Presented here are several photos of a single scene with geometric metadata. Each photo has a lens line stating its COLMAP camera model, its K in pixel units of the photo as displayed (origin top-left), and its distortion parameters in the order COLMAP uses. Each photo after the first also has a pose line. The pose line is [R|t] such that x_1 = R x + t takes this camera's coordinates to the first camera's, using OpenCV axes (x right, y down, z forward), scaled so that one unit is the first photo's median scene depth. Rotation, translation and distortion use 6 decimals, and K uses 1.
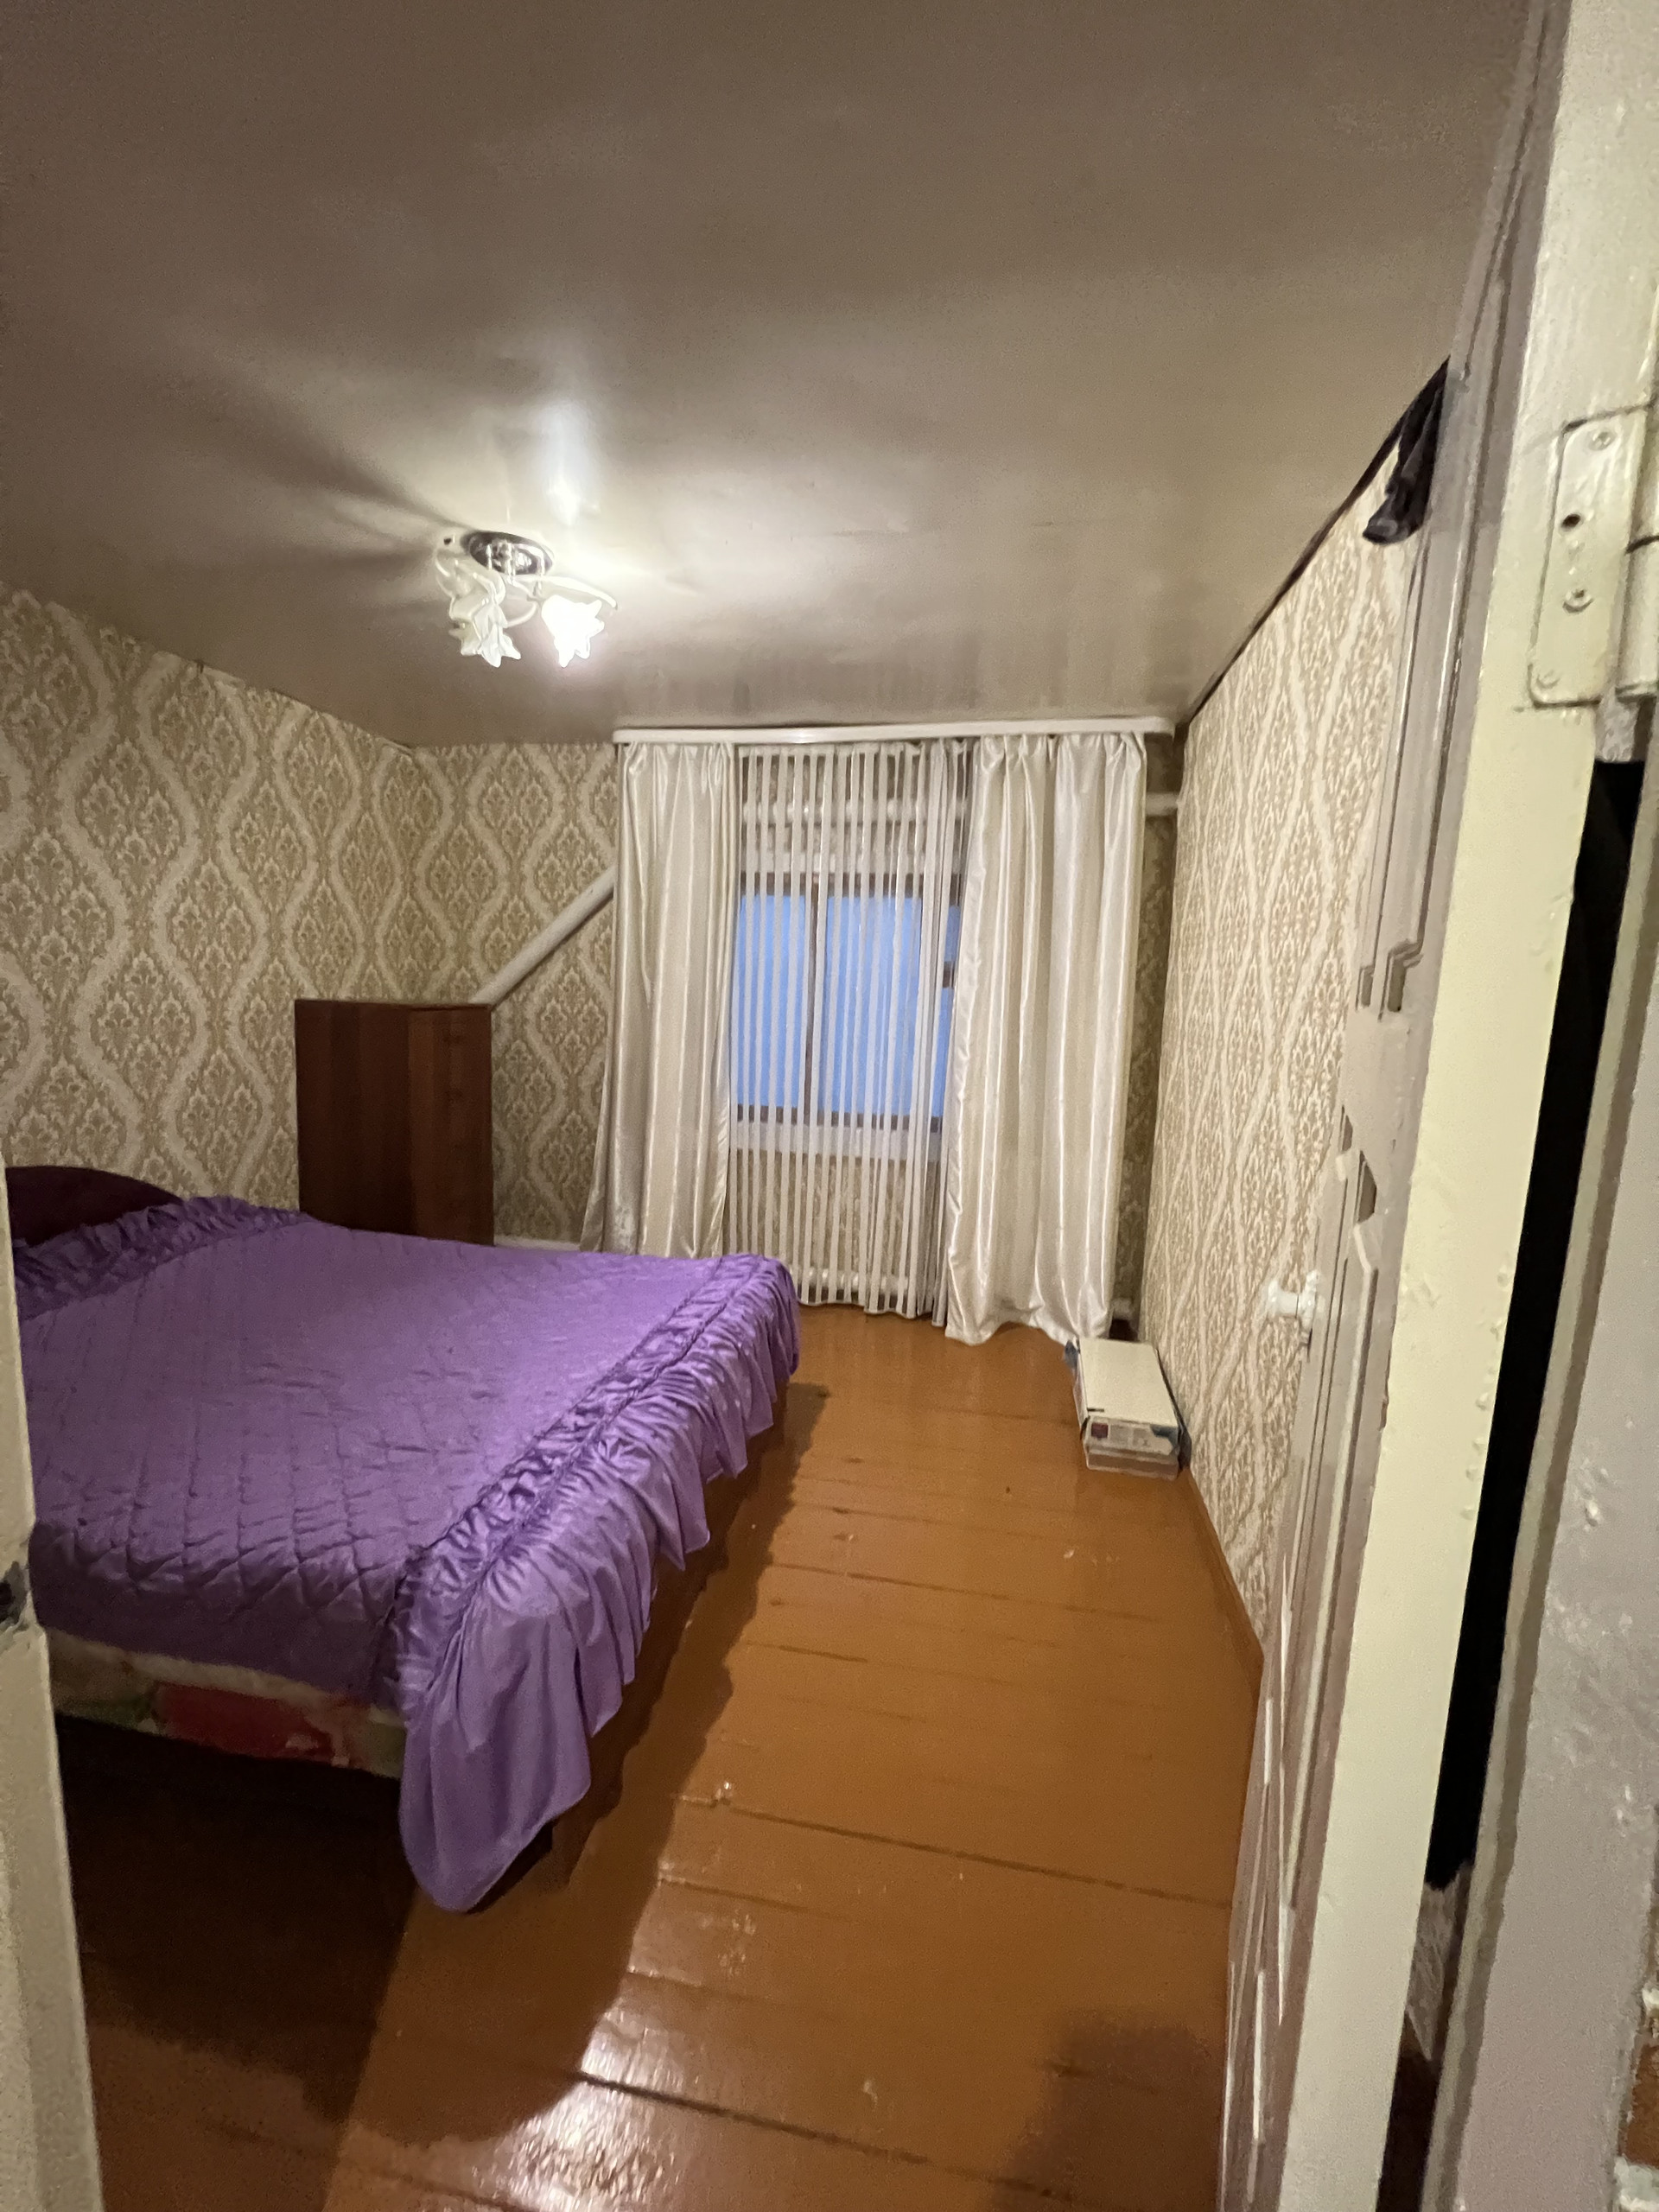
lens RADIAL K [[880.1, 0, 828.1], [0, 880.1, 1099.8], [0, 0, 1]] dist [-0.003355, 0.001160]
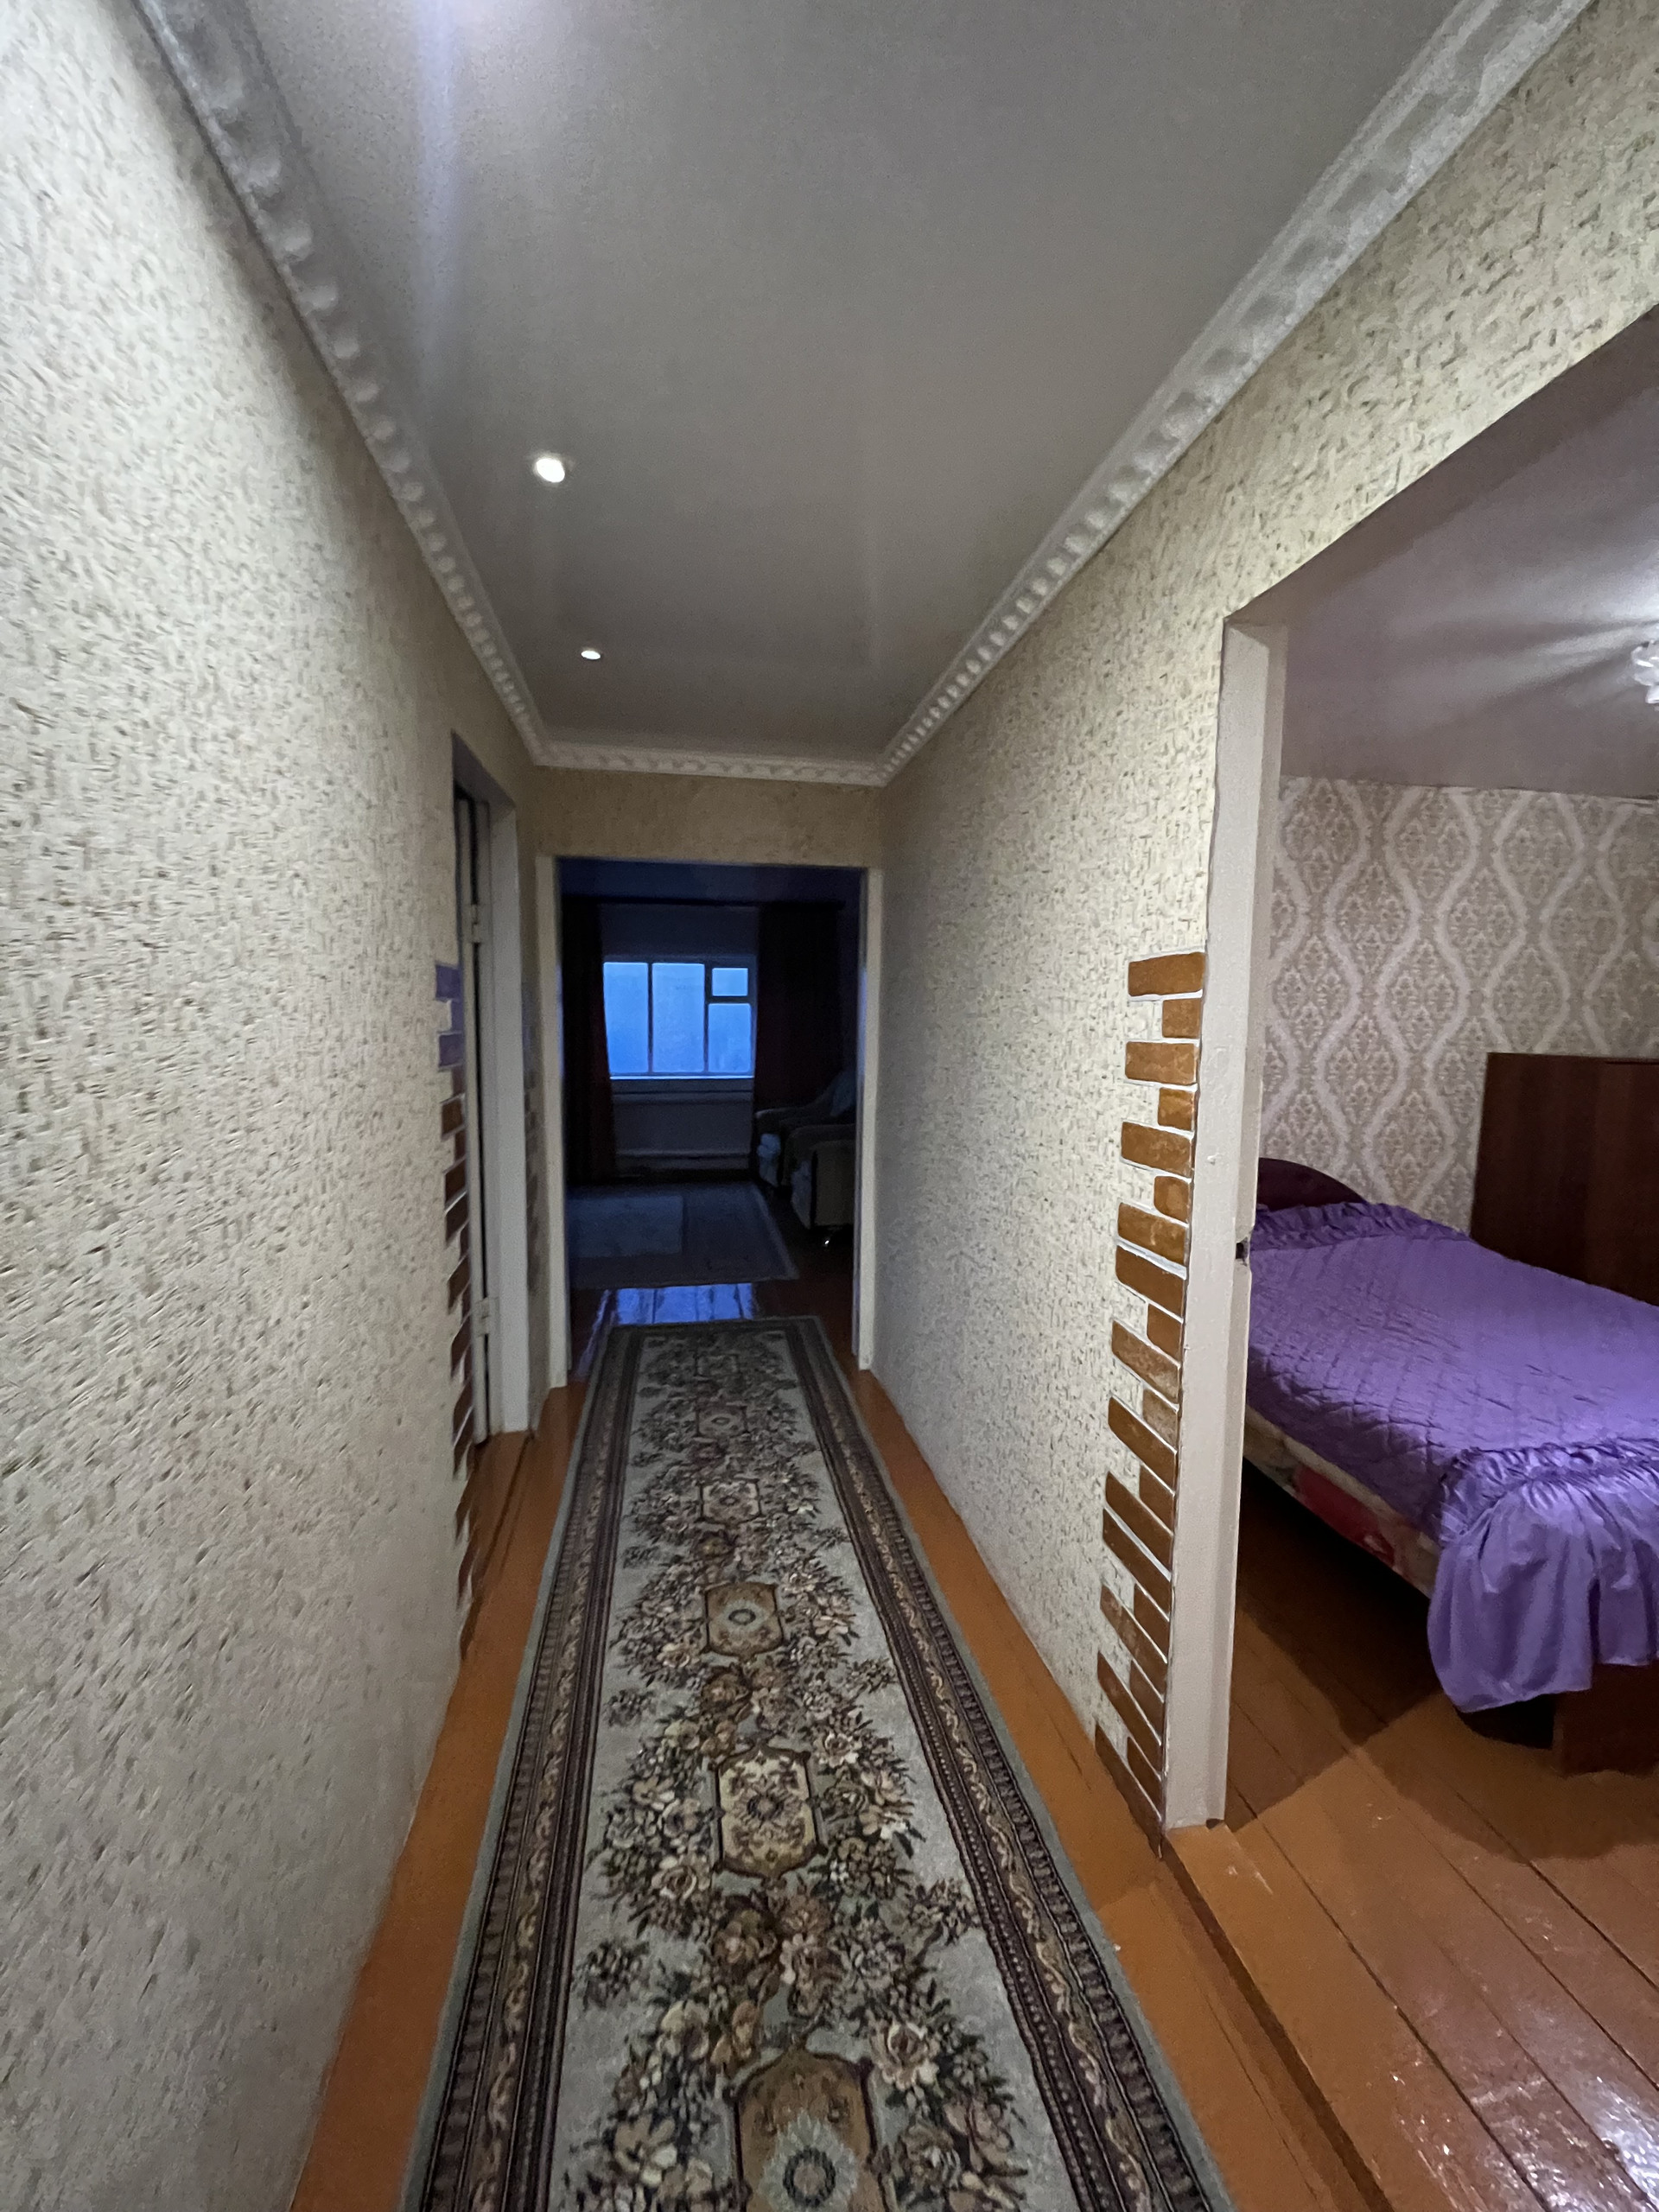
lens RADIAL K [[880.1, 0, 829.8], [0, 880.1, 1106.4], [0, 0, 1]] dist [-0.003355, 0.001160]
pose [[0.340486, 0.058101, -0.938453, 0.359224], [-0.122839, 0.992283, 0.016866, 0.083232], [0.932191, 0.109536, 0.344996, -0.364436]]
